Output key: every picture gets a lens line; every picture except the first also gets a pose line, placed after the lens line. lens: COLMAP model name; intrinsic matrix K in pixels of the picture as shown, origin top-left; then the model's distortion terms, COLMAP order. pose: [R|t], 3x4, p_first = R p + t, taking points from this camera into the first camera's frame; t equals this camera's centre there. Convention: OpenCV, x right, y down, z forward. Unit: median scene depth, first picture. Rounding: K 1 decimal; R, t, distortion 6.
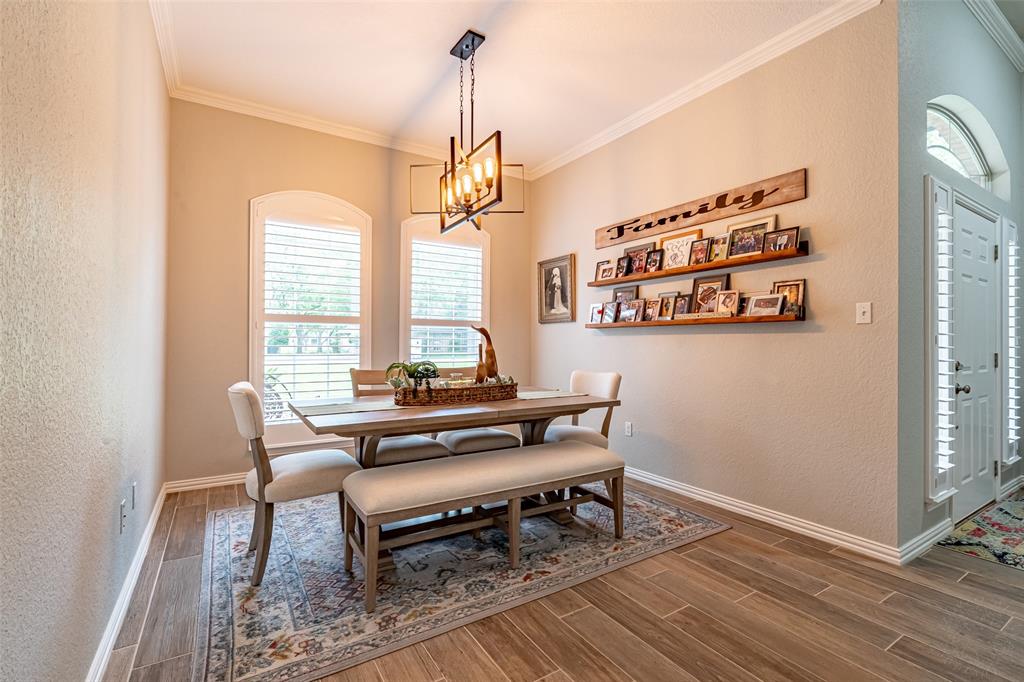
lens RADIAL K [[463.5, 0, 515.2], [0, 463.5, 338.8], [0, 0, 1]] dist [-0.009131, 0.003186]
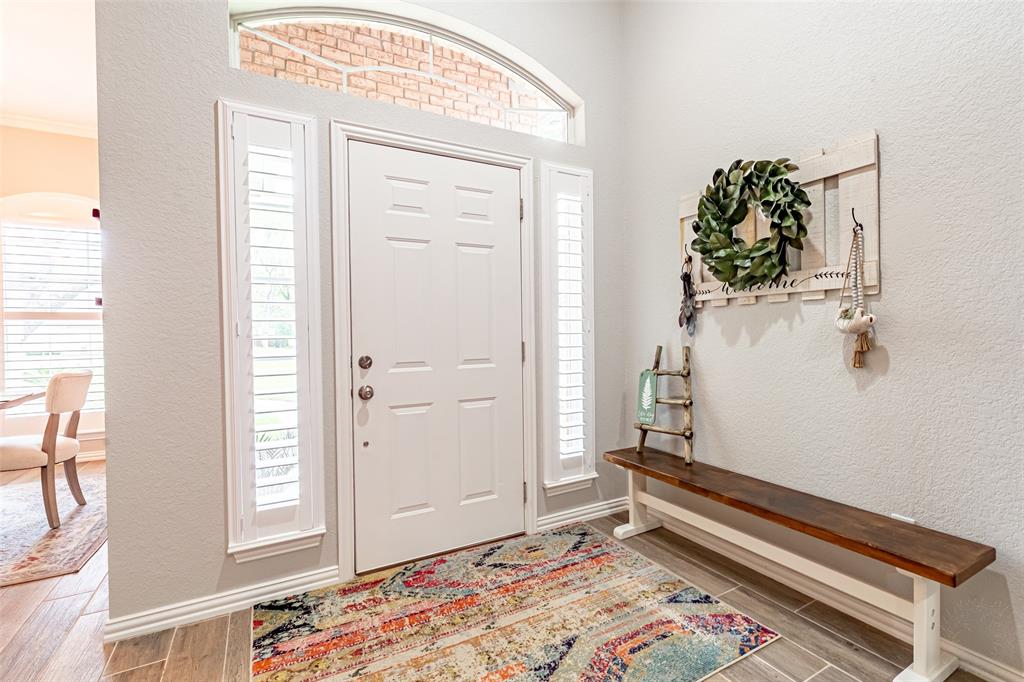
lens RADIAL K [[463.5, 0, 513.6], [0, 463.5, 337.9], [0, 0, 1]] dist [-0.009131, 0.003186]
pose [[0.996787, -0.023645, -0.076534, 1.450885], [0.024857, 0.999580, 0.014924, 0.020630], [0.076149, -0.016778, 0.996955, 0.322106]]
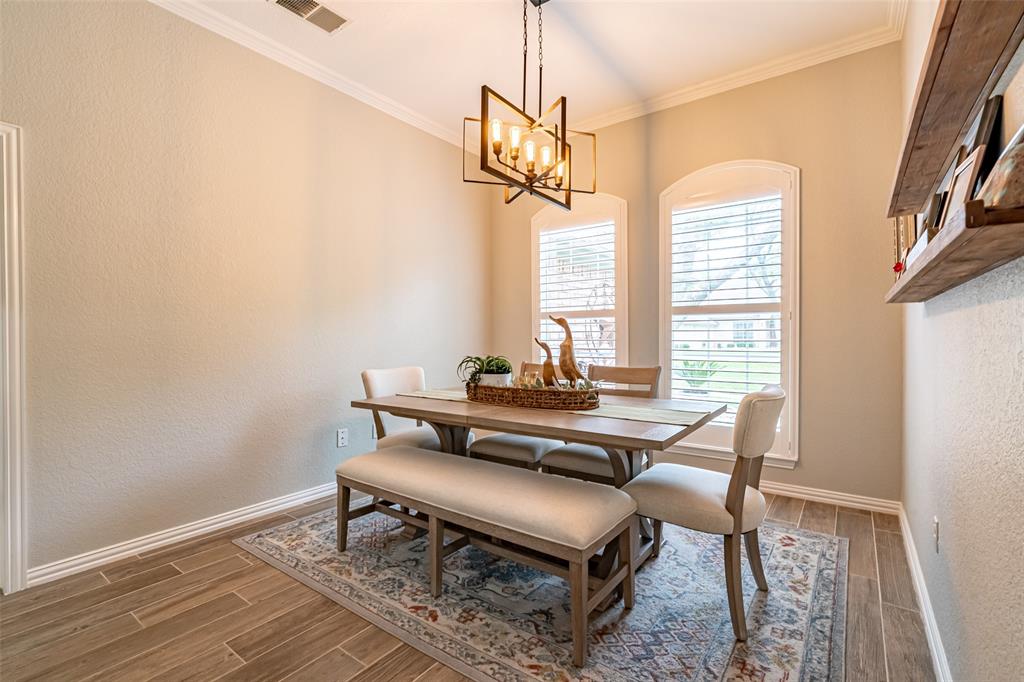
lens RADIAL K [[463.5, 0, 512.3], [0, 463.5, 340.6], [0, 0, 1]] dist [-0.009131, 0.003186]
pose [[0.354231, 0.003013, -0.935153, 0.795813], [0.017321, 0.999802, 0.009782, 0.006837], [0.934998, -0.019663, 0.354108, 0.767554]]
